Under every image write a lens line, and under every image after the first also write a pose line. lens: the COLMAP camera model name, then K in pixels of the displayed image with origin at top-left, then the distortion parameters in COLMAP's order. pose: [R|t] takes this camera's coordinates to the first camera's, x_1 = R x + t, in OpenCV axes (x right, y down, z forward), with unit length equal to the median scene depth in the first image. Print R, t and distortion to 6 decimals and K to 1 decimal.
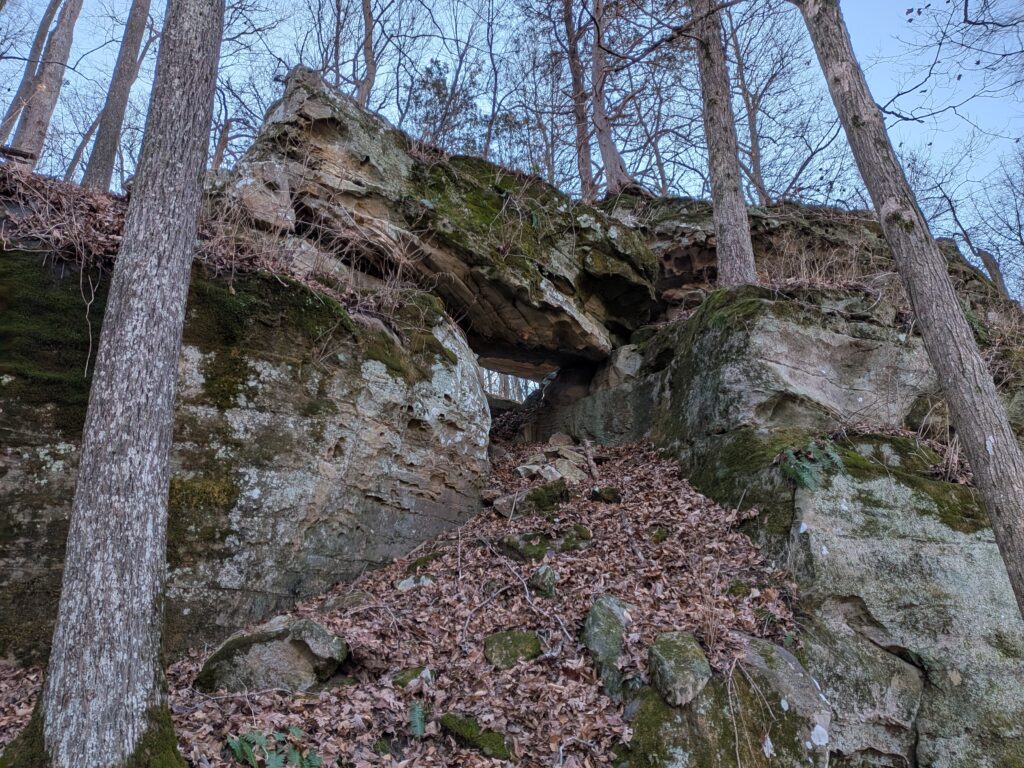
lens RADIAL K [[692.4, 0, 481.1], [0, 692.4, 395.8], [0, 0, 1]] dist [0.069091, -0.089326]
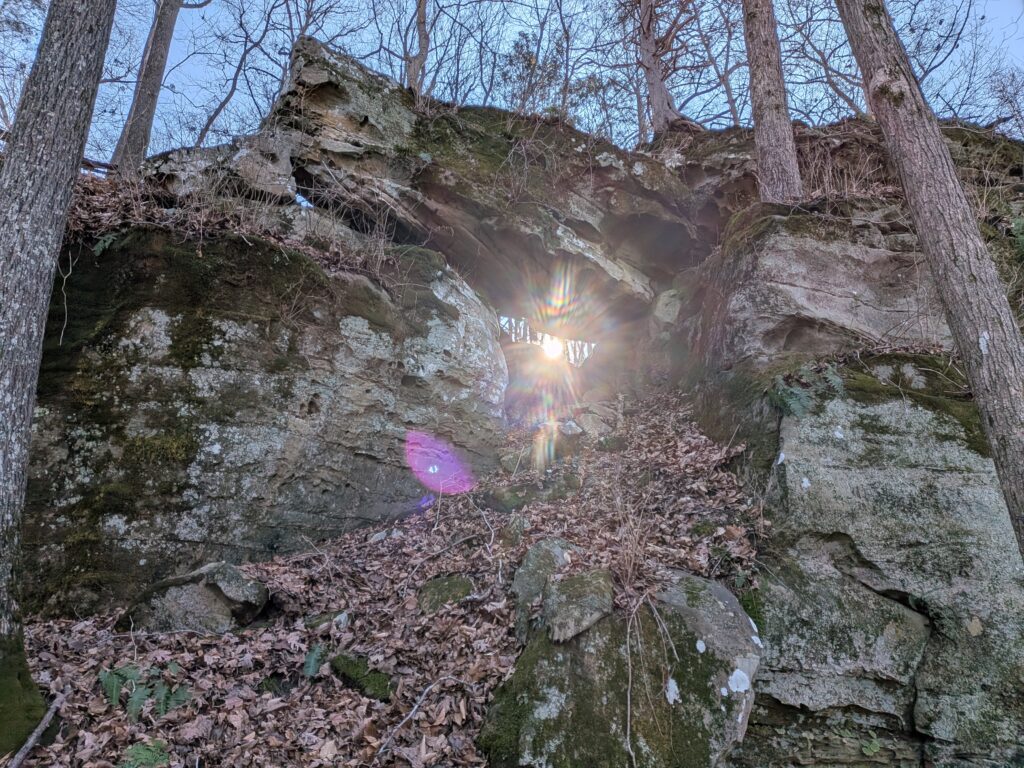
lens RADIAL K [[692.4, 0, 481.1], [0, 692.4, 395.8], [0, 0, 1]] dist [0.069091, -0.089326]
pose [[0.983578, -0.056008, -0.171571, 0.228613], [0.060278, 0.997986, 0.019775, 0.065200], [0.170117, -0.029792, 0.984973, 0.069149]]
